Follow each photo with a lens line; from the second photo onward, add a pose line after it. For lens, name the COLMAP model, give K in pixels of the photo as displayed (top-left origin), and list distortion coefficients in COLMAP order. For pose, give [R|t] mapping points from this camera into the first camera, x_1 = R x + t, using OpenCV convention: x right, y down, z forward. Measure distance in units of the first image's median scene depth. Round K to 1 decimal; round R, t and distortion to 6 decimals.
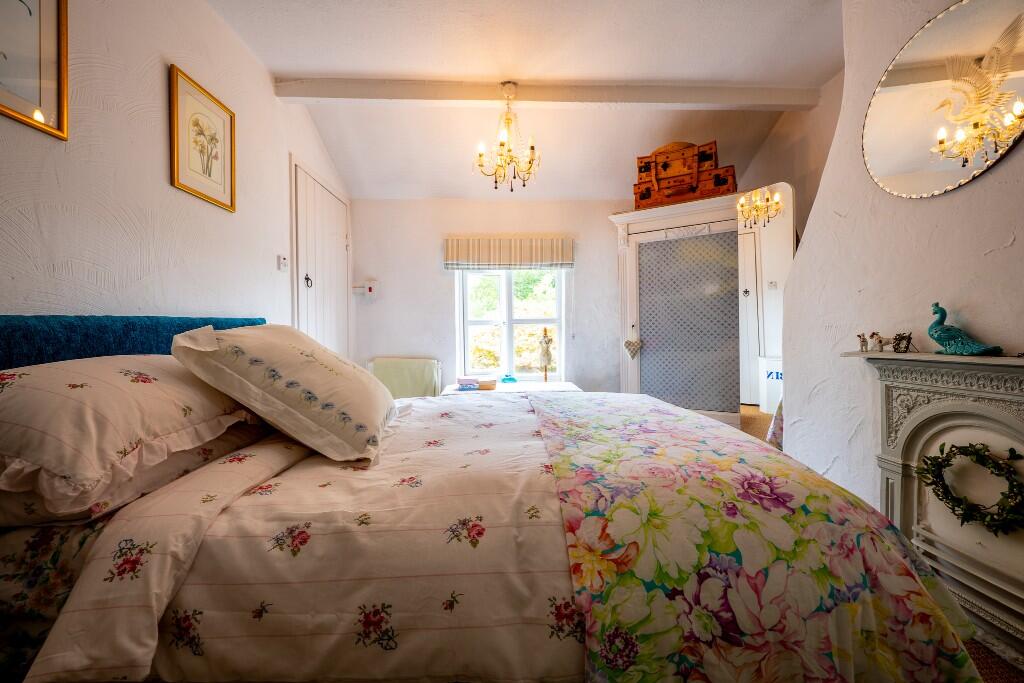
lens RADIAL K [[403.7, 0, 512.0], [0, 403.7, 341.5], [0, 0, 1]] dist [-0.000535, -0.000077]
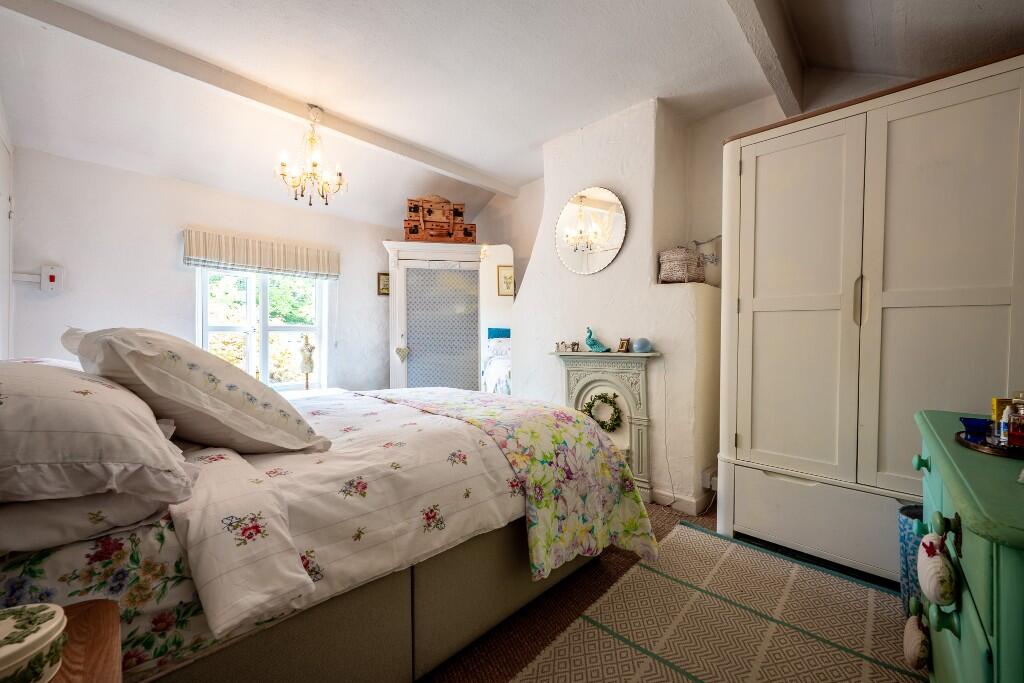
lens RADIAL K [[403.7, 0, 512.0], [0, 403.7, 341.5], [0, 0, 1]] dist [-0.000535, -0.000077]
pose [[0.723827, 0.006773, 0.689948, -0.661325], [0.009235, 0.999767, -0.019504, 0.013875], [-0.689920, 0.020489, 0.723596, -0.221075]]
